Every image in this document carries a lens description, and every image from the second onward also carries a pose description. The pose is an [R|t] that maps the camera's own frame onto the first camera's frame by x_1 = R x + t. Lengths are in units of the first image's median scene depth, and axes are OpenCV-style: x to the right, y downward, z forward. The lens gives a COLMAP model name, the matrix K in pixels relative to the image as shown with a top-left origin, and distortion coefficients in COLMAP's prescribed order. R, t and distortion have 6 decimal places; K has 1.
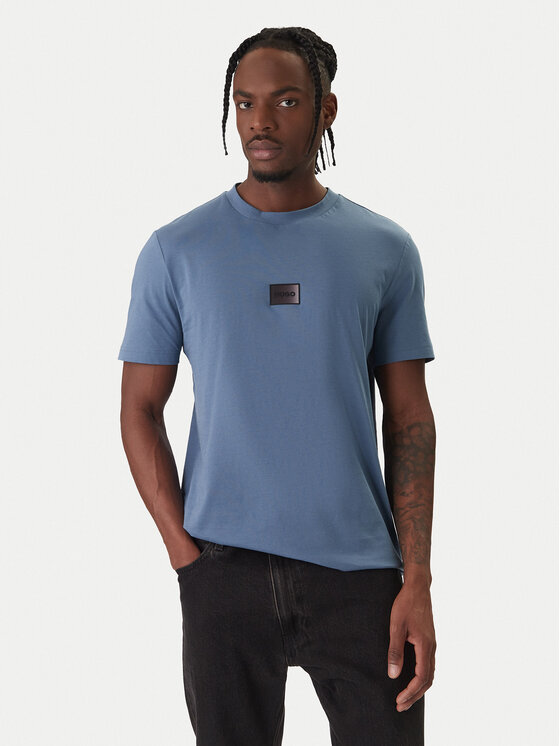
lens RADIAL K [[949.2, 0, 275.9], [0, 949.2, 378.5], [0, 0, 1]] dist [-0.004084, 0.000000]
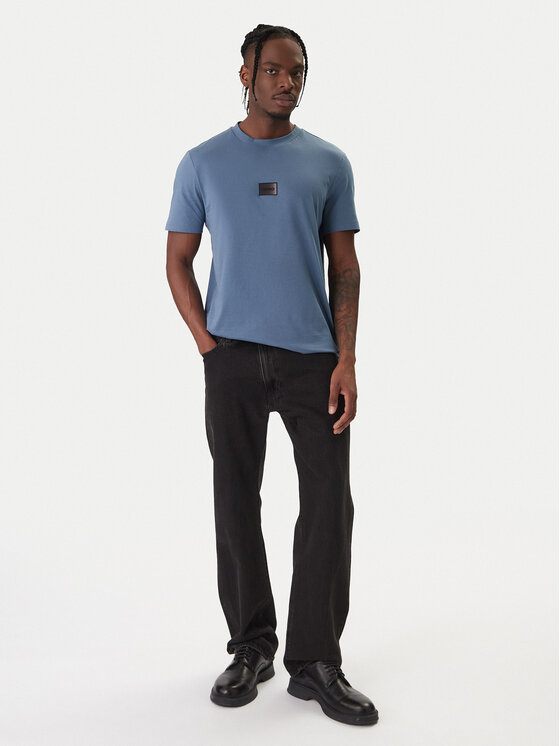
lens RADIAL K [[949.2, 0, 283.3], [0, 949.2, 368.6], [0, 0, 1]] dist [-0.004084, 0.000000]
pose [[0.999712, 0.003265, 0.023783, -0.002641], [-0.003739, 0.999795, 0.019911, 0.187952], [-0.023713, -0.019994, 0.999519, -0.643150]]
